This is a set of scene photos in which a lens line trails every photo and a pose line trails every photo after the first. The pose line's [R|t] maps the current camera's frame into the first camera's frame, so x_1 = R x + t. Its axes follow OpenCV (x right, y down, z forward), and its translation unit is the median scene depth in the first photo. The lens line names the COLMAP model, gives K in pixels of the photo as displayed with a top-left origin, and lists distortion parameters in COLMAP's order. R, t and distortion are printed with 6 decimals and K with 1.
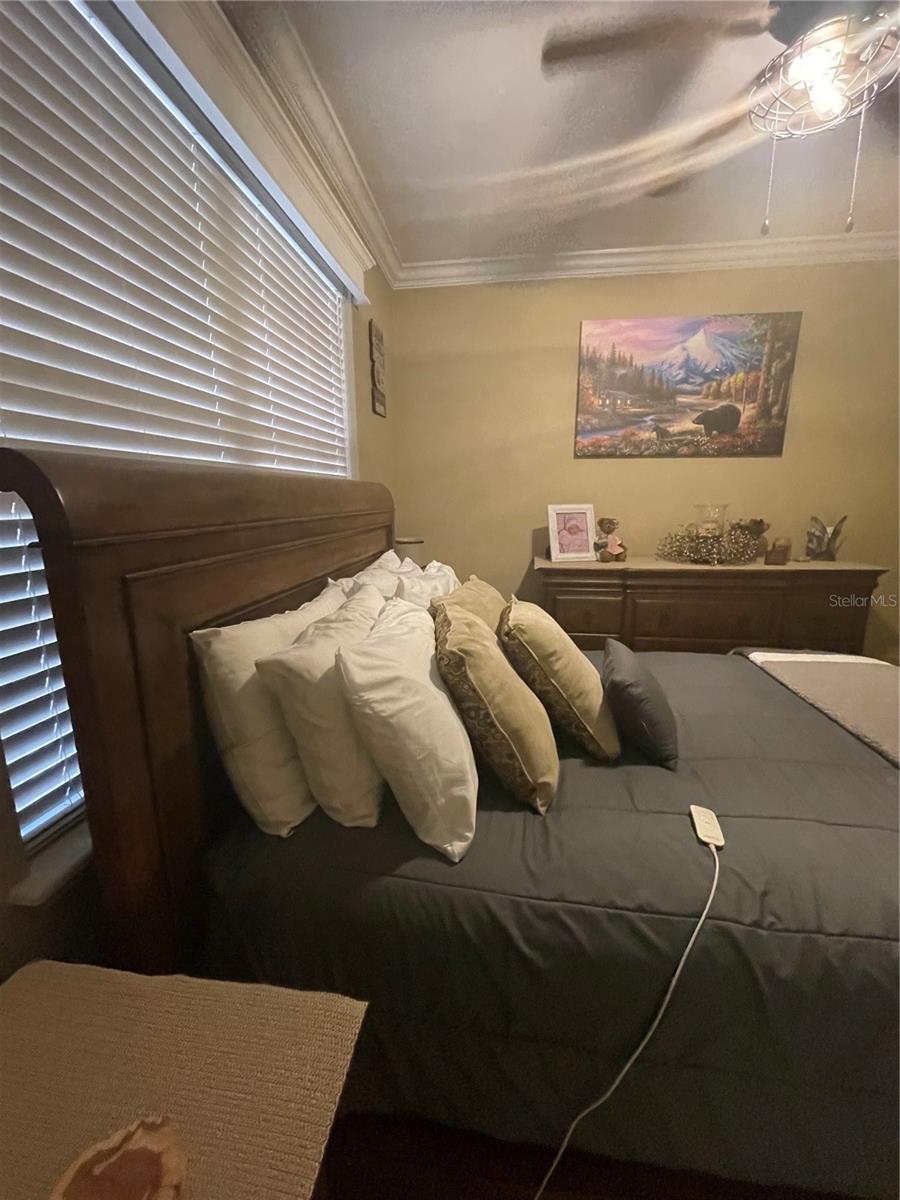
lens RADIAL K [[495.9, 0, 450.1], [0, 495.9, 597.4], [0, 0, 1]] dist [-0.002477, 0.000270]
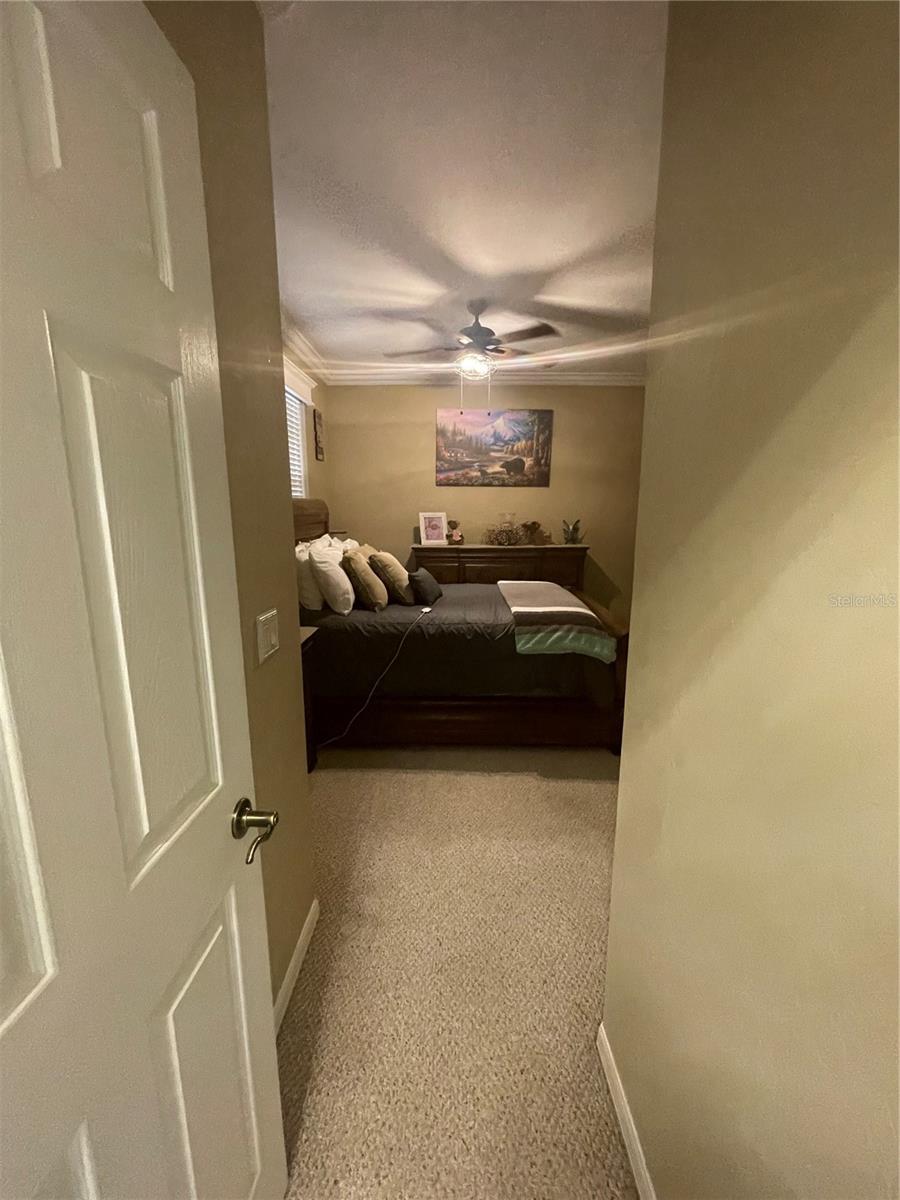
lens RADIAL K [[495.9, 0, 449.4], [0, 495.9, 602.5], [0, 0, 1]] dist [-0.002477, 0.000270]
pose [[0.993626, -0.012916, 0.111988, 0.104713], [0.014540, 0.999800, -0.013699, 0.158710], [-0.111789, 0.015240, 0.993615, -0.758600]]
